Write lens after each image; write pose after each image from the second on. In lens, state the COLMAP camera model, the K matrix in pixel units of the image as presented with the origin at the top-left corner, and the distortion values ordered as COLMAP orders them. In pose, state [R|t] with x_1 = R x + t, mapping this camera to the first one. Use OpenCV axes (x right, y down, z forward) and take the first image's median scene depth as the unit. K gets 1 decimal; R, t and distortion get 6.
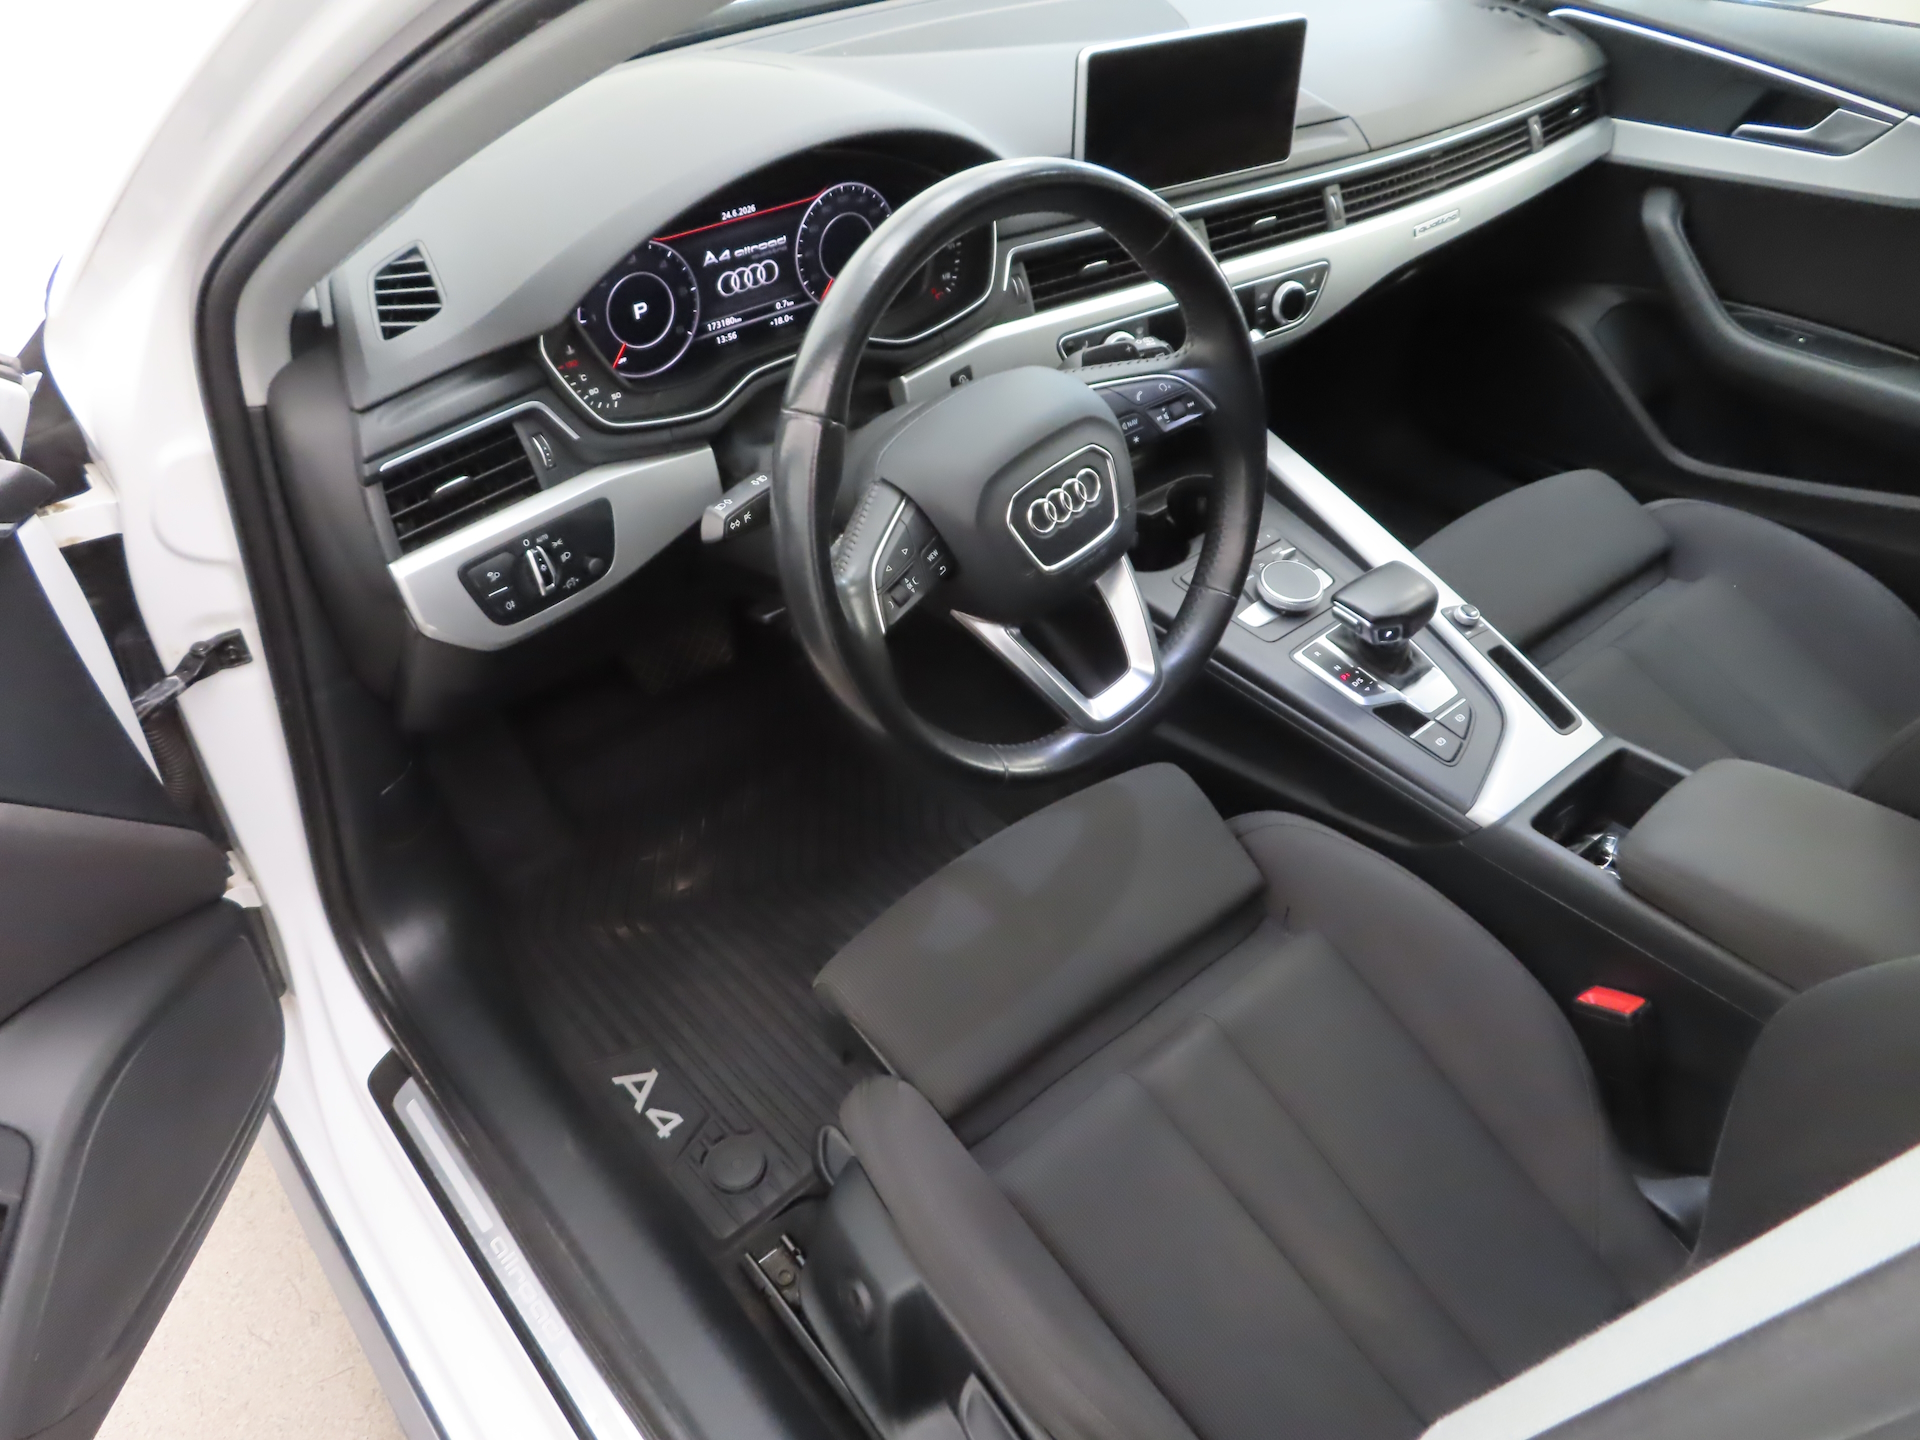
lens RADIAL K [[1383.3, 0, 957.2], [0, 1383.3, 719.6], [0, 0, 1]] dist [0.003098, 0.011426]
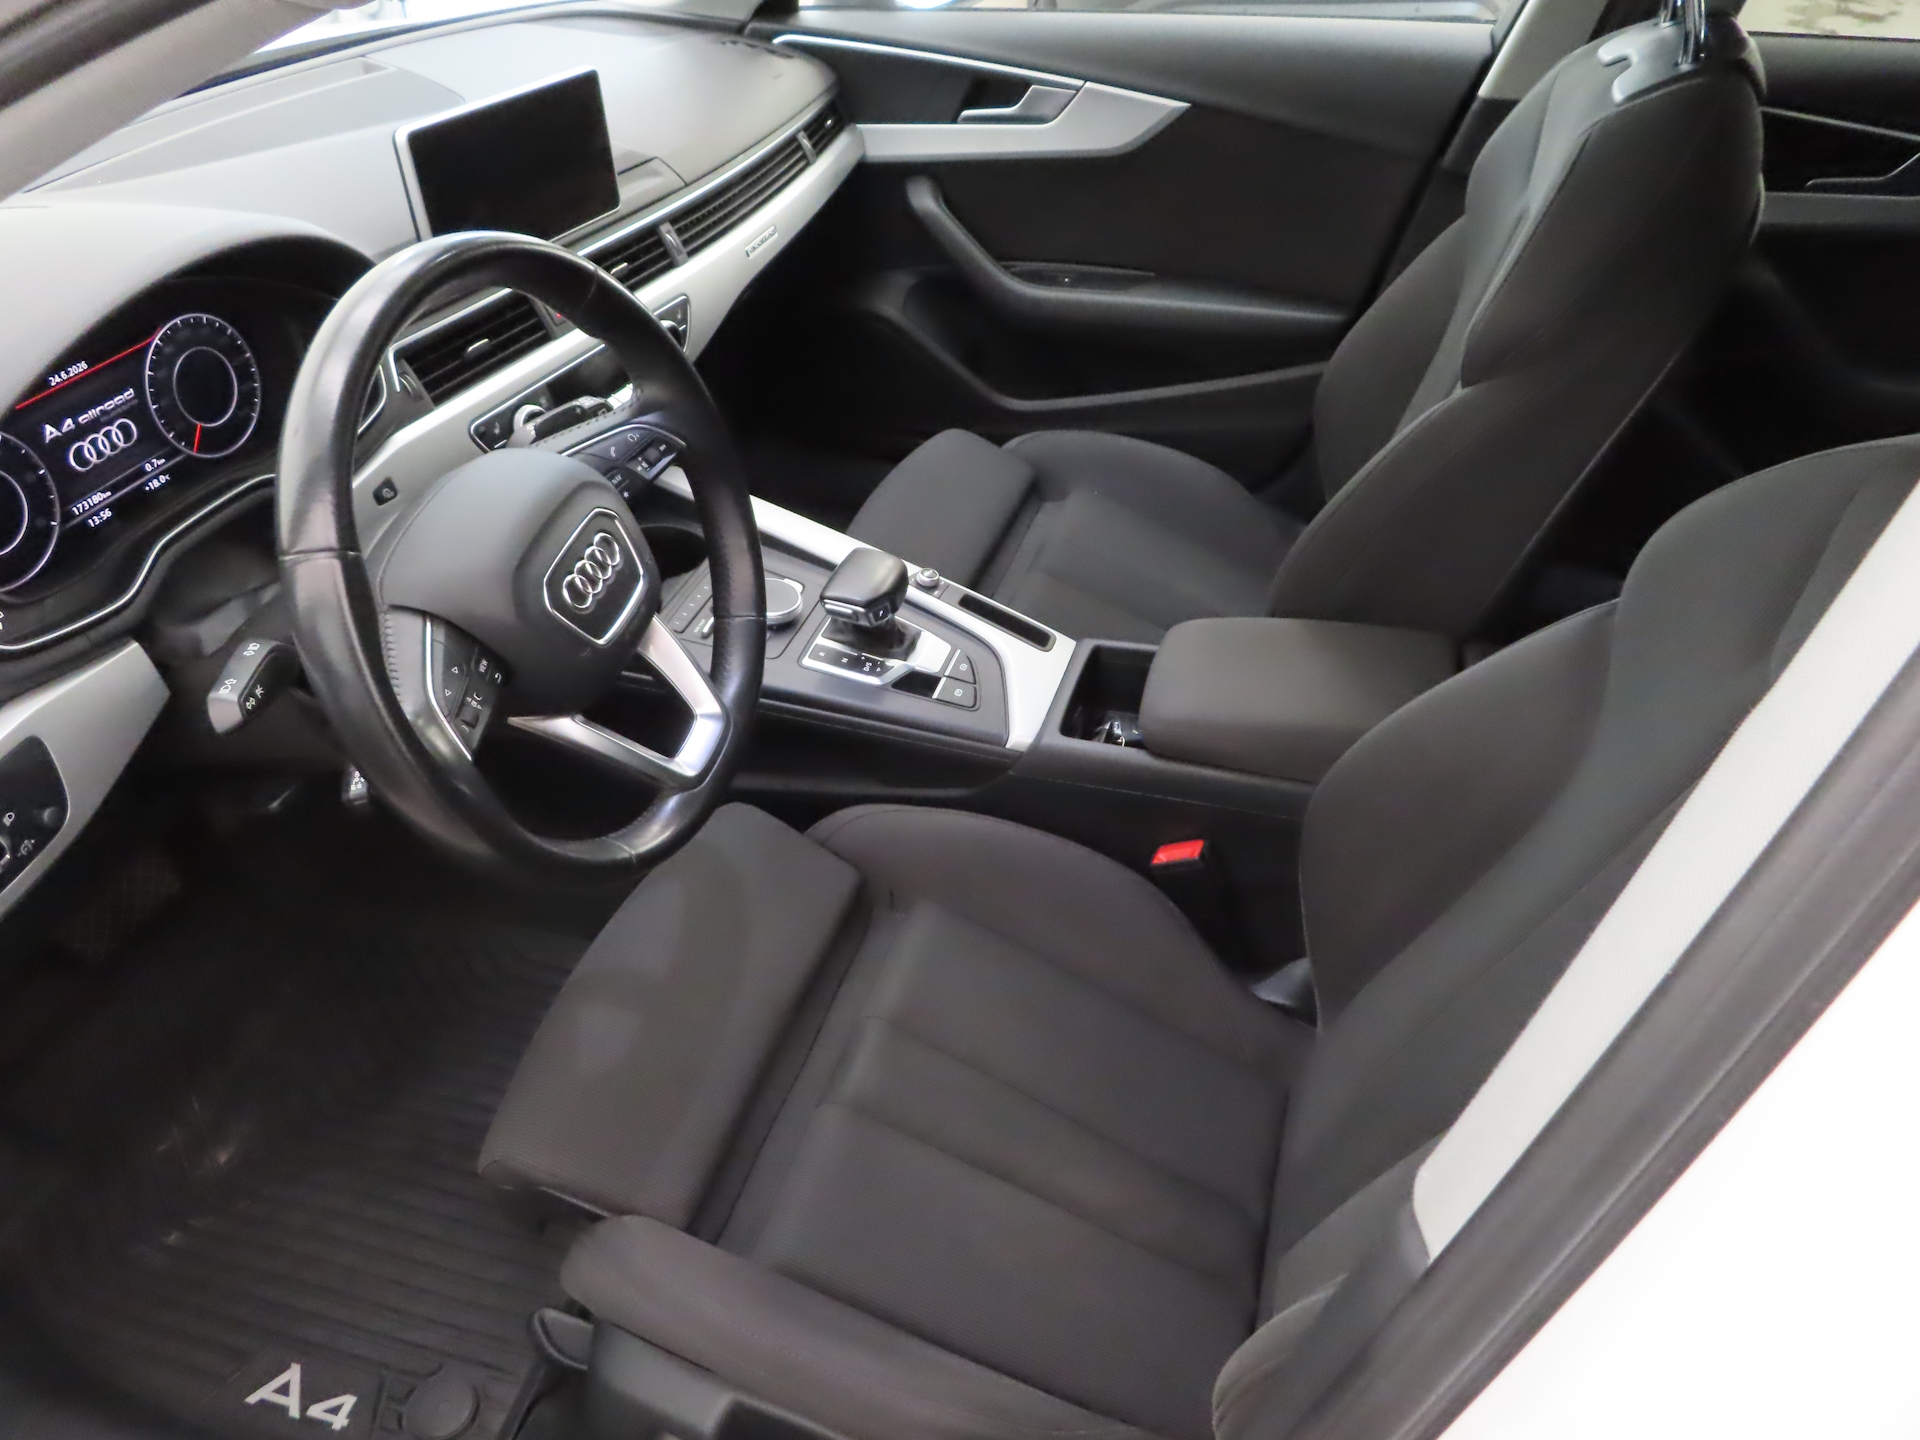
lens RADIAL K [[1383.3, 0, 958.3], [0, 1383.3, 722.3], [0, 0, 1]] dist [0.003098, 0.011426]
pose [[0.846620, -0.336455, 0.412351, -0.106699], [0.351701, 0.935215, 0.040984, -0.006743], [-0.399426, 0.110326, 0.910103, 0.023641]]
